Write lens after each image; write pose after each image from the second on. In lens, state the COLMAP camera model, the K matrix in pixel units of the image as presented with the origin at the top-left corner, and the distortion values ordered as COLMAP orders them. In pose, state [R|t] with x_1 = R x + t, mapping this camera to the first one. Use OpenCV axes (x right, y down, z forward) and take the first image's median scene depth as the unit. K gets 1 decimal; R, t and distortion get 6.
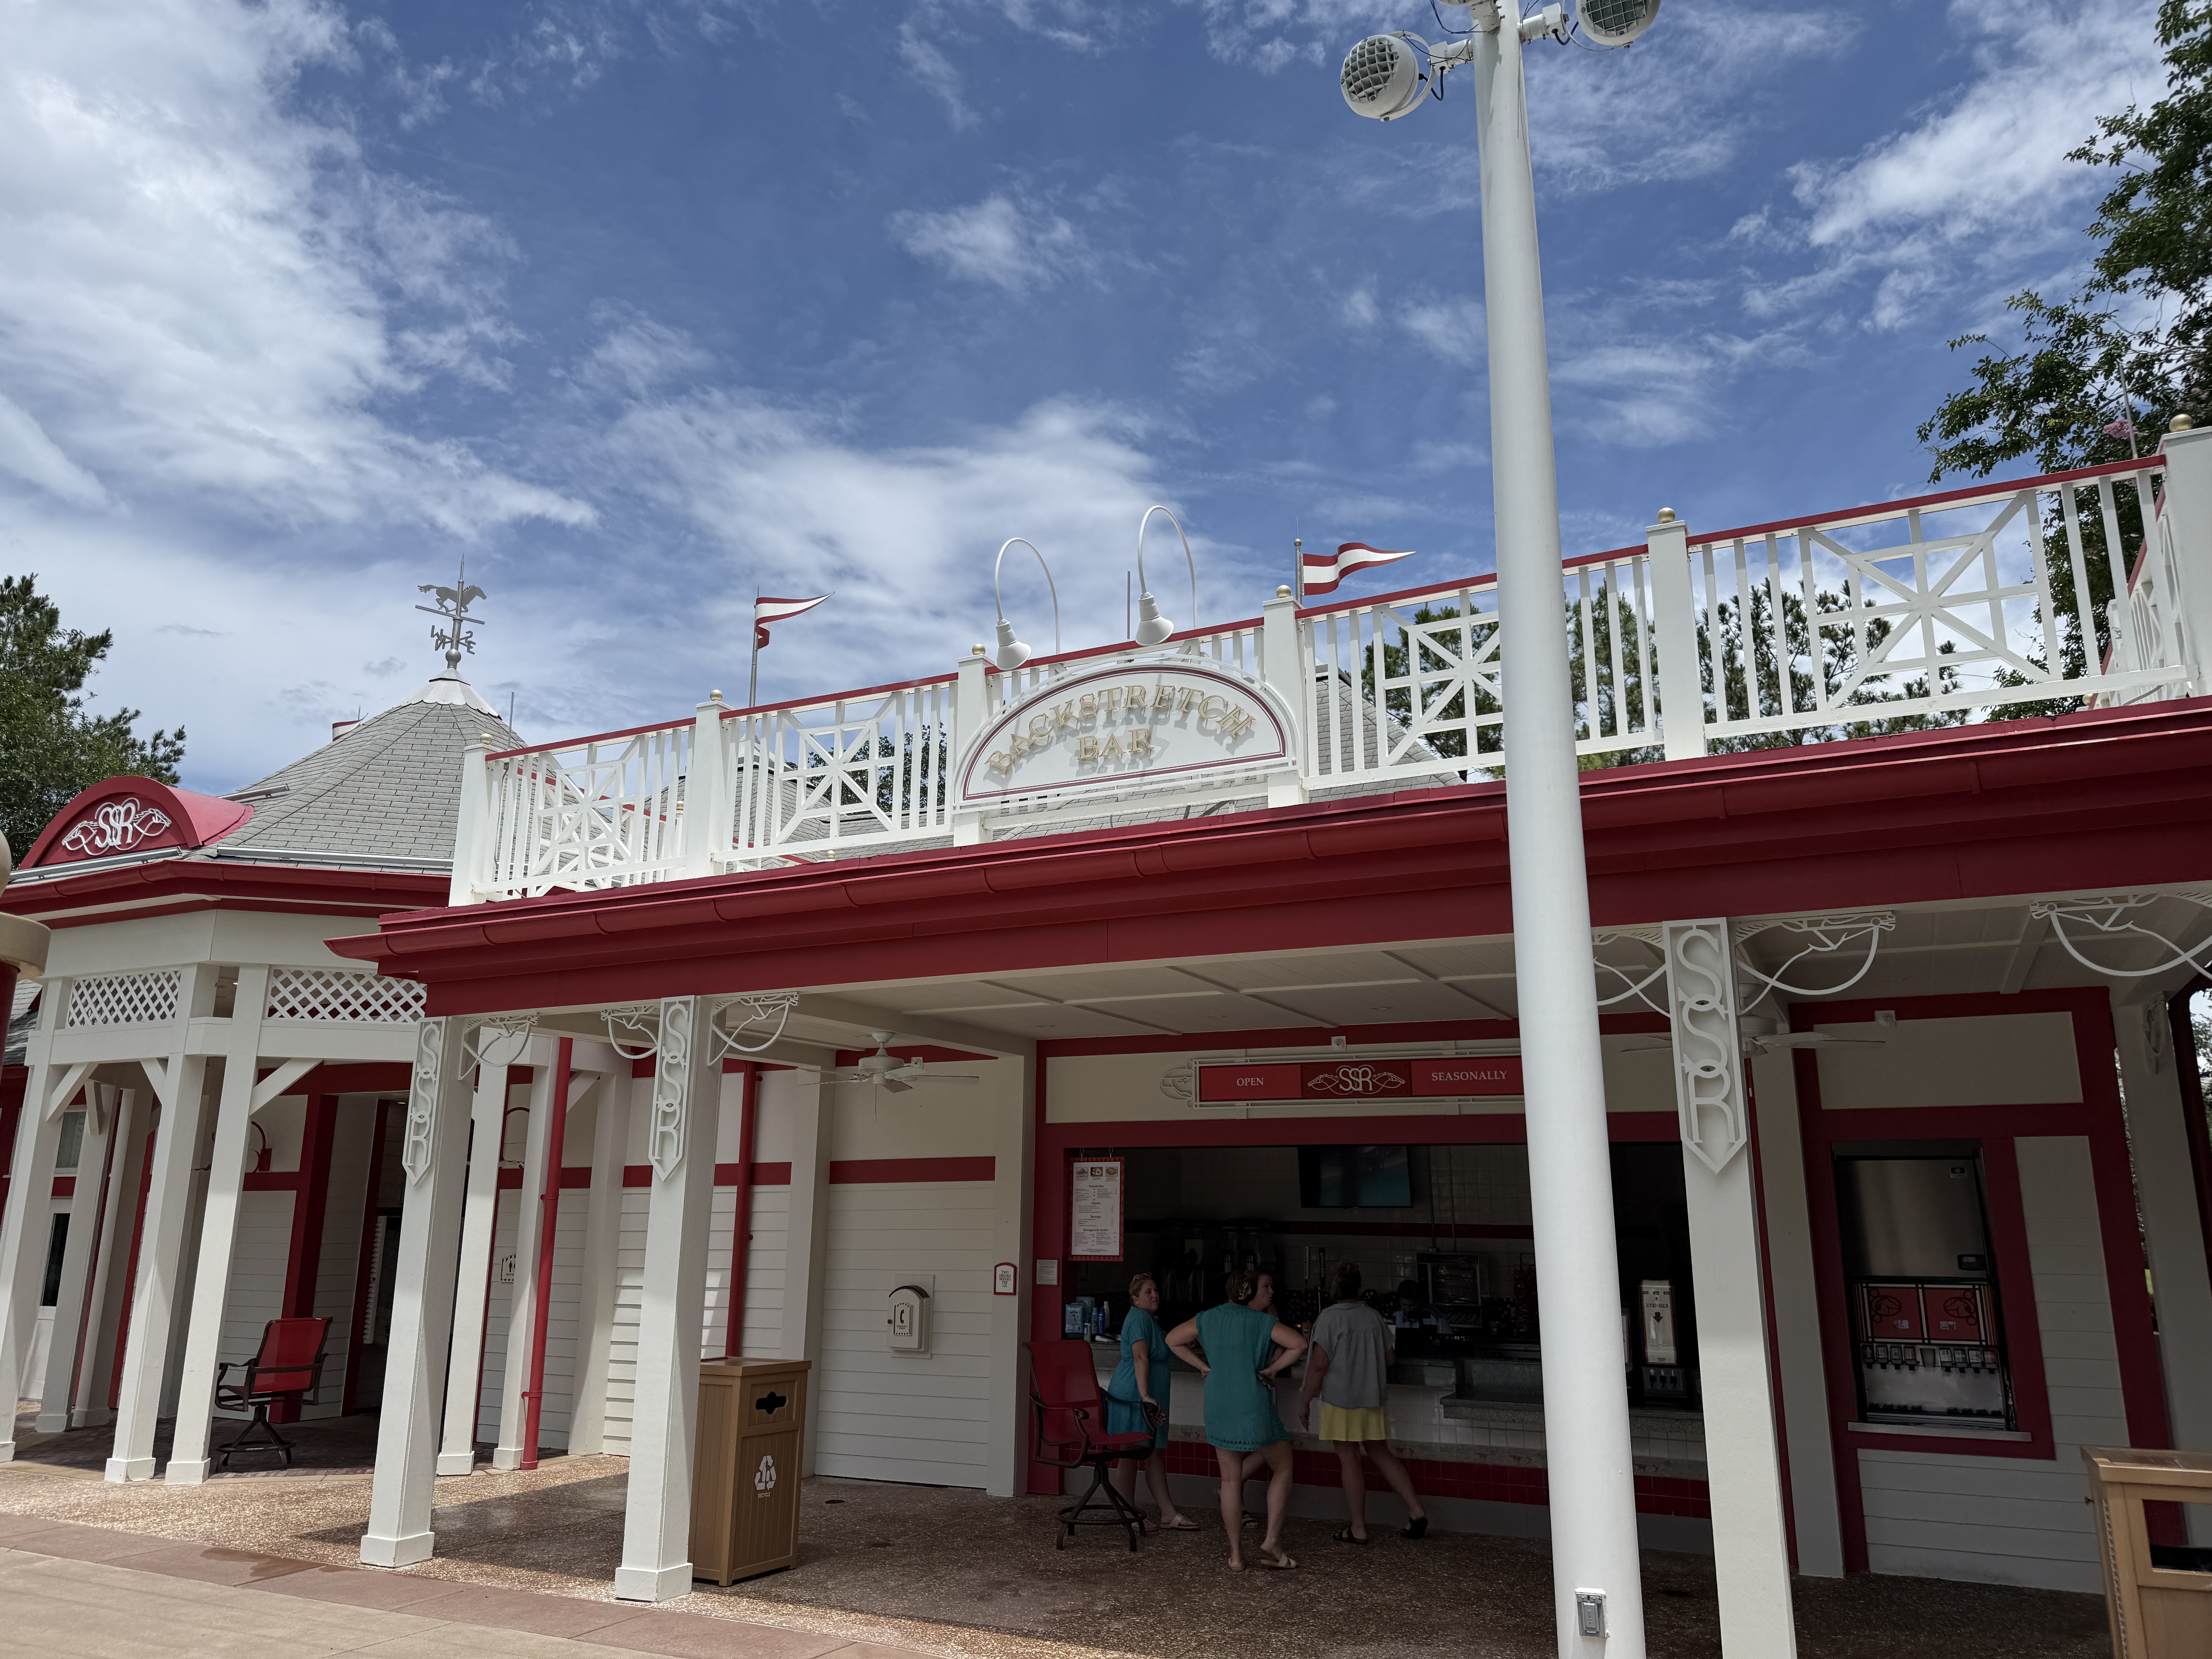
lens RADIAL K [[1578.9, 0, 1106.0], [0, 1578.9, 829.5], [0, 0, 1]] dist [0.054603, -0.001142]
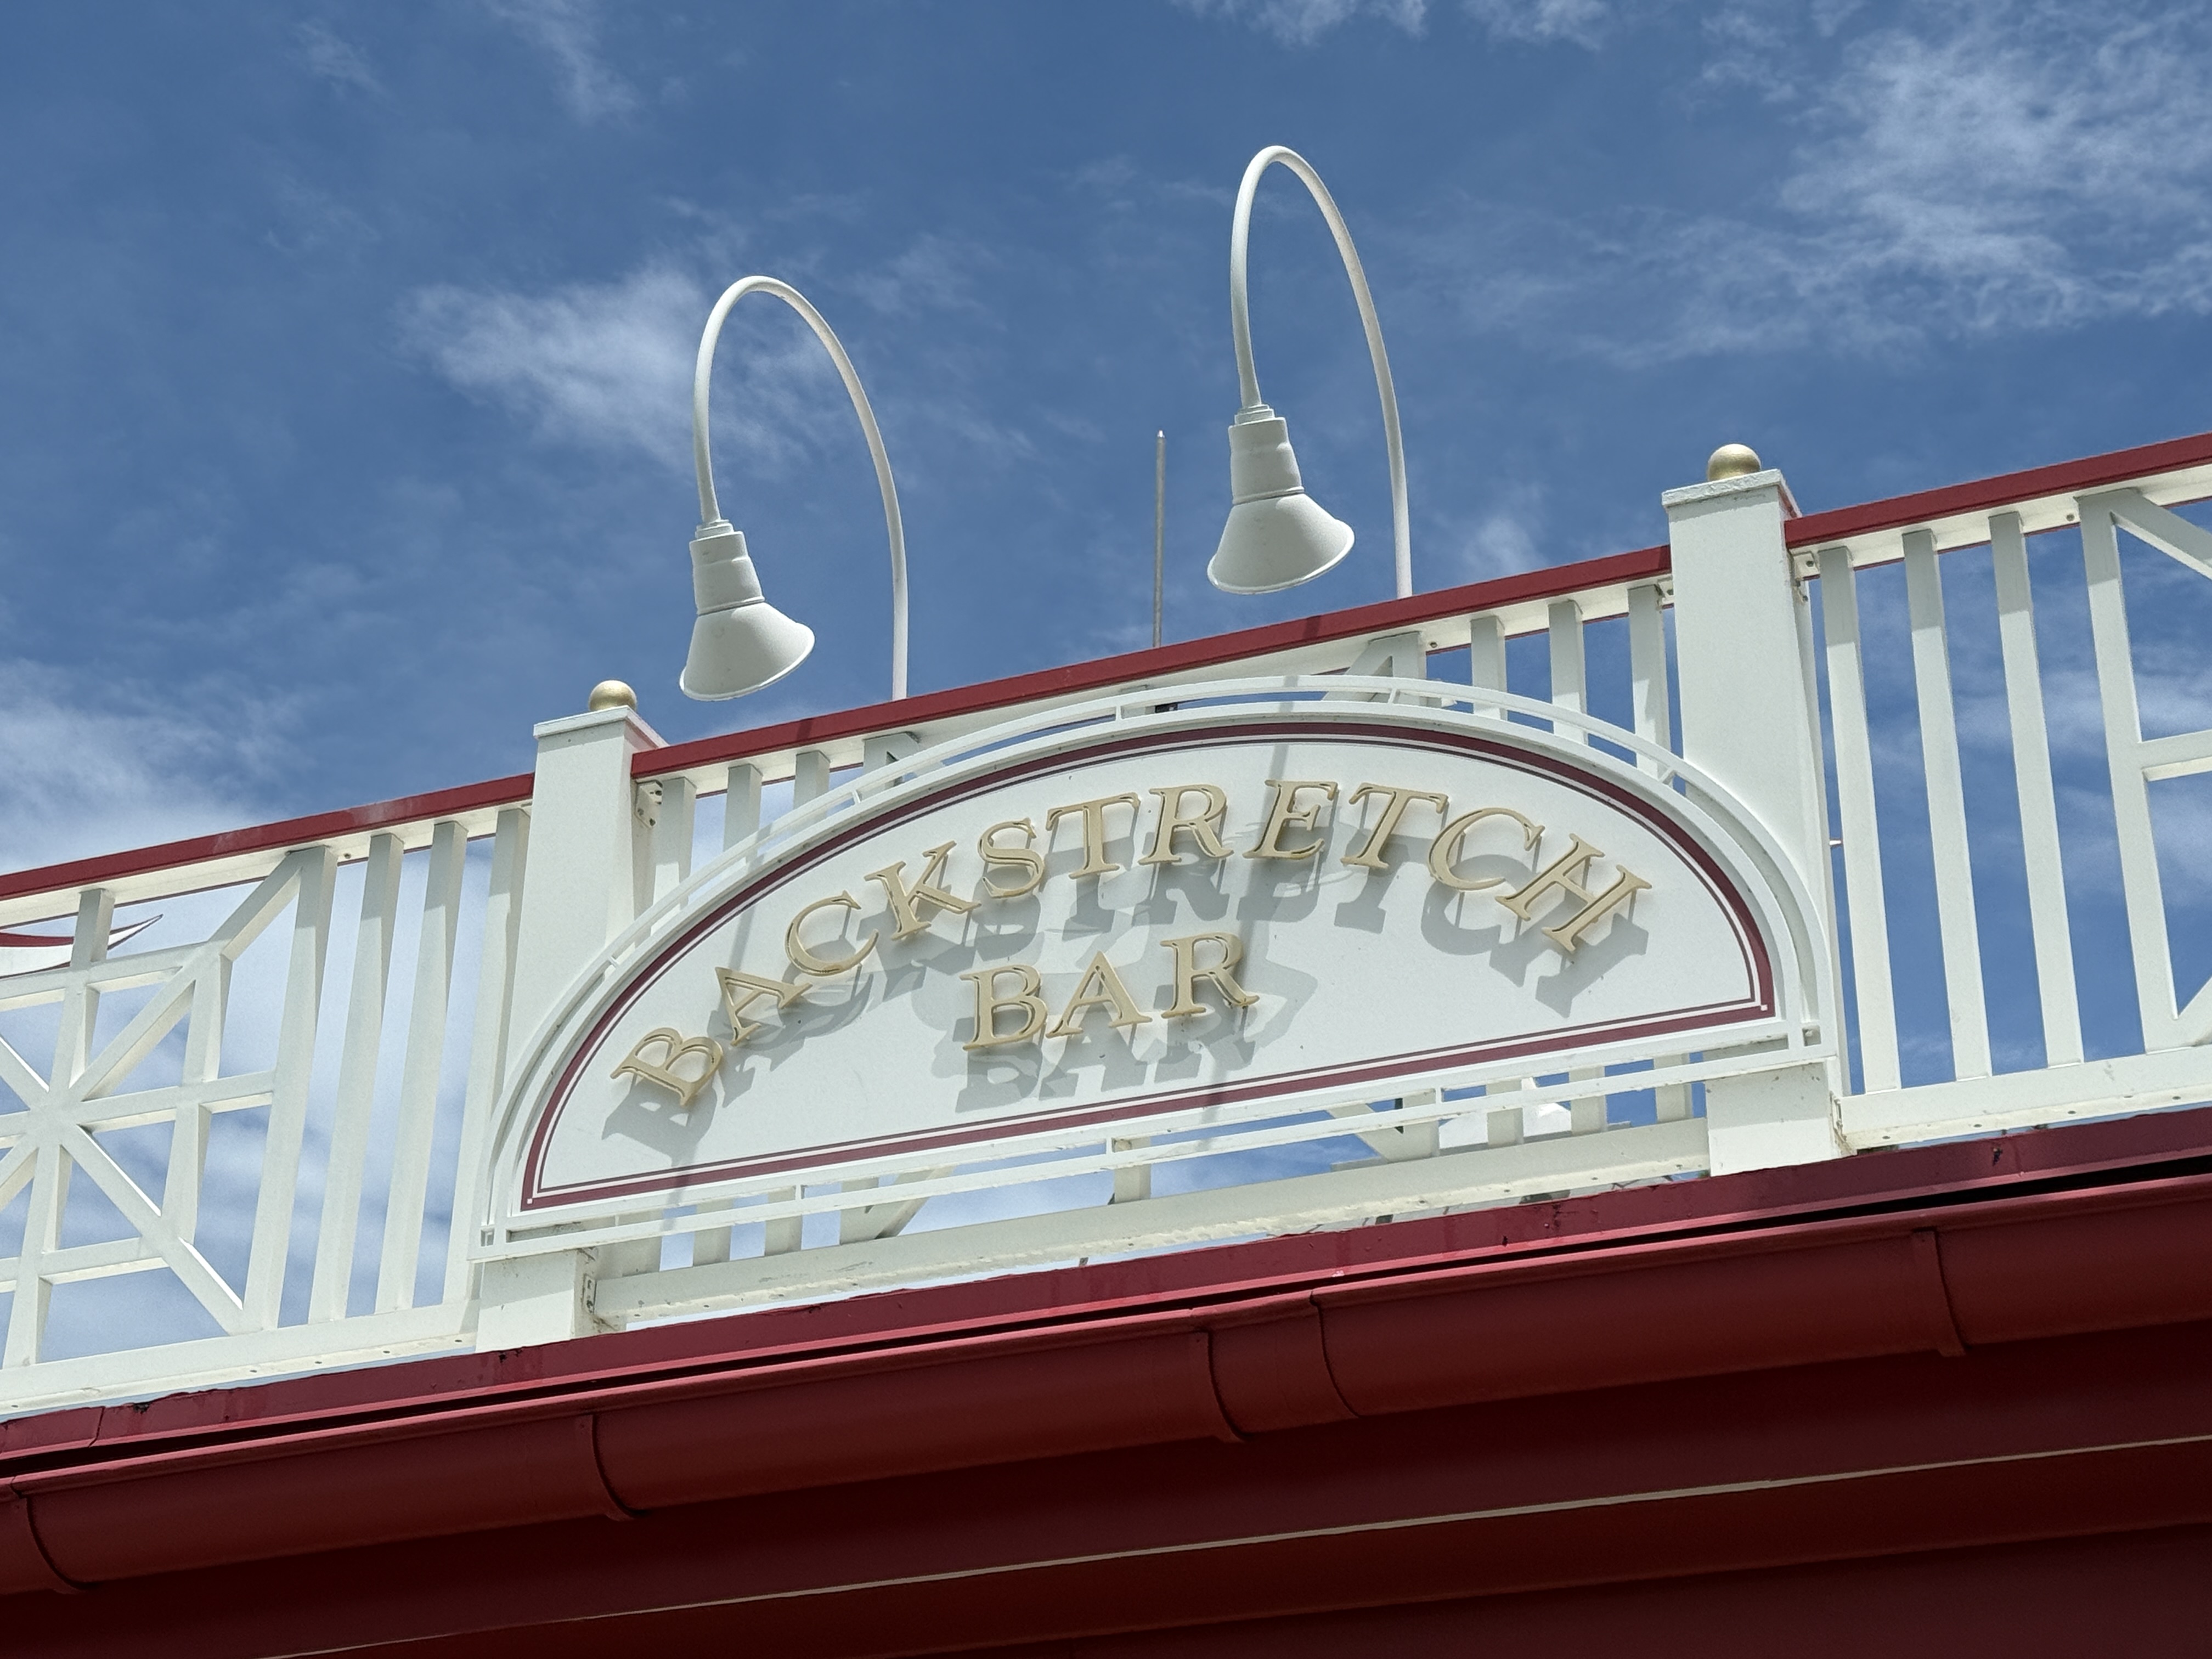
lens RADIAL K [[3828.9, 0, 1106.0], [0, 3828.9, 829.5], [0, 0, 1]] dist [0.147363, 0.438564]
pose [[0.997206, 0.047428, 0.057711, -0.030596], [-0.031449, 0.967334, -0.251546, 0.075758], [-0.067756, 0.249029, 0.966123, 0.328579]]
